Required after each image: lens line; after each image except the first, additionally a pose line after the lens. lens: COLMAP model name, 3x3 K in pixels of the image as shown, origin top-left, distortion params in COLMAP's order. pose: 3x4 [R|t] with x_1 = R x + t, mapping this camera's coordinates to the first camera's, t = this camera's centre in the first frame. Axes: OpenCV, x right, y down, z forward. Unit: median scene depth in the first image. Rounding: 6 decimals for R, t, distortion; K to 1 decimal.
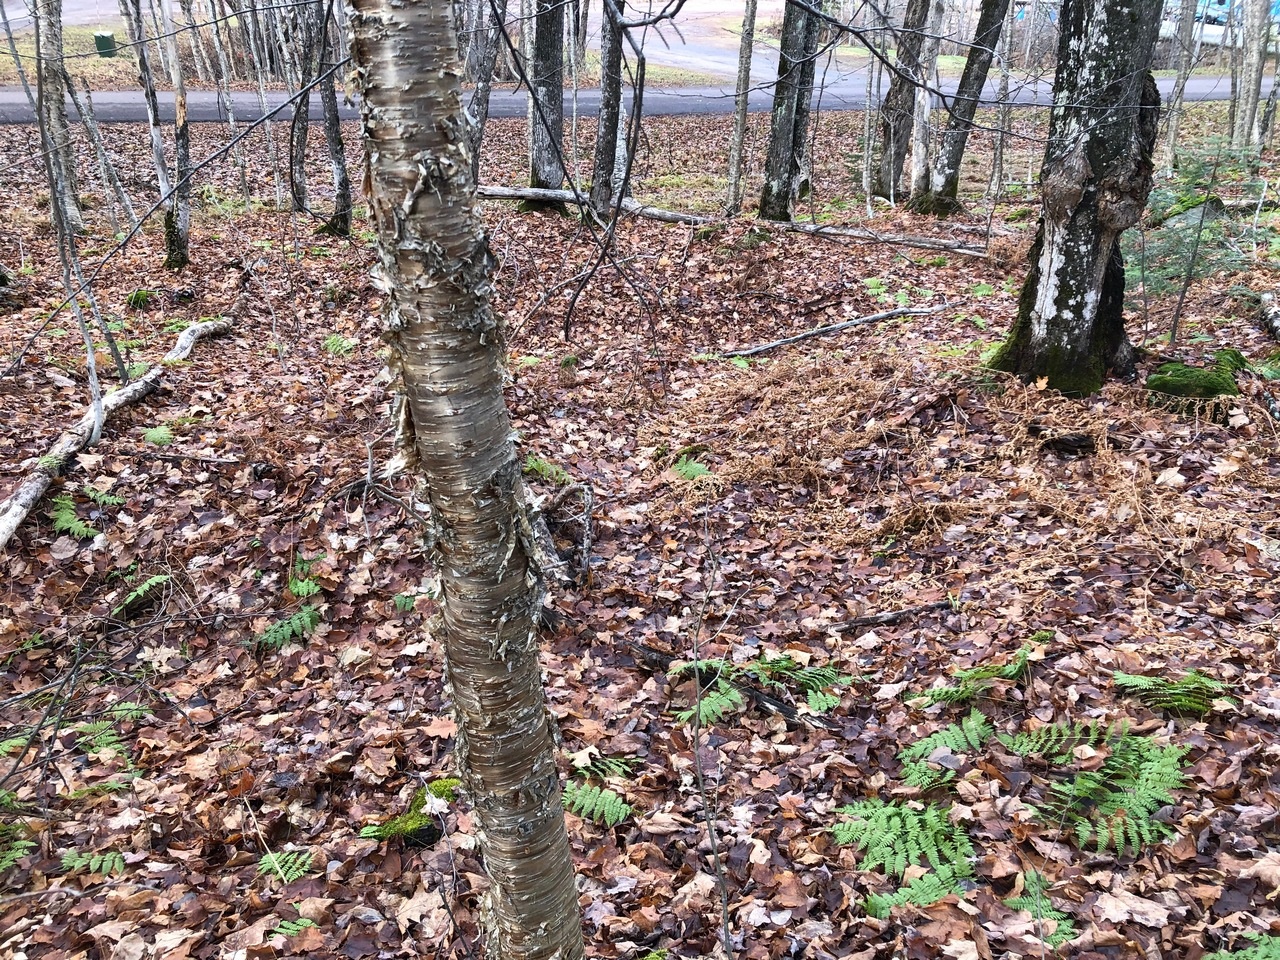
lens RADIAL K [[1050.4, 0, 634.8], [0, 1050.4, 472.4], [0, 0, 1]] dist [0.049377, -0.075815]
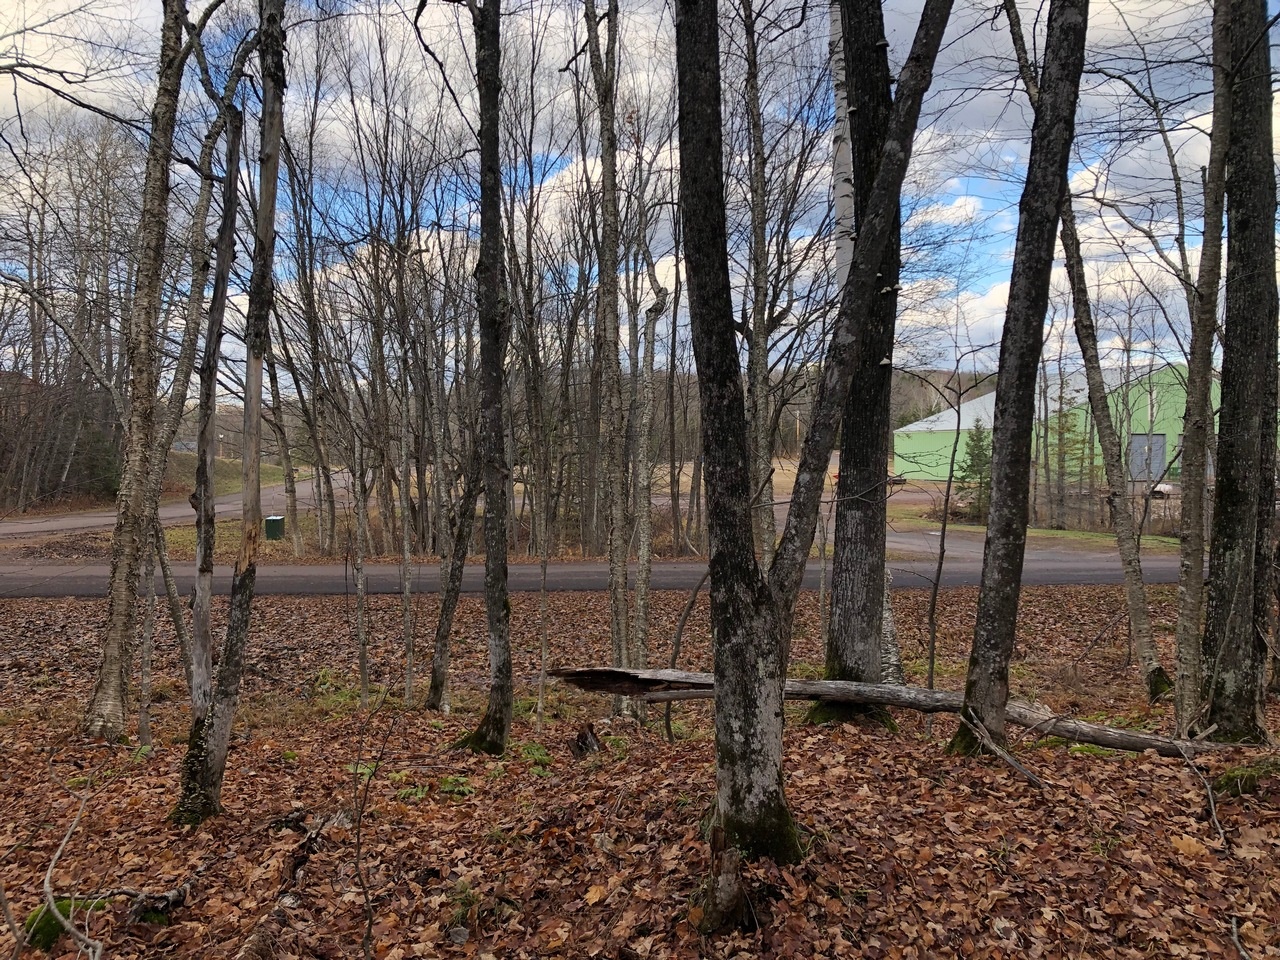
lens RADIAL K [[1050.4, 0, 634.8], [0, 1050.4, 472.4], [0, 0, 1]] dist [0.049377, -0.075815]
pose [[0.992109, -0.014023, -0.124594, -0.133004], [-0.041474, 0.901083, -0.431659, -0.125044], [0.118323, 0.433420, 0.893391, 0.446353]]
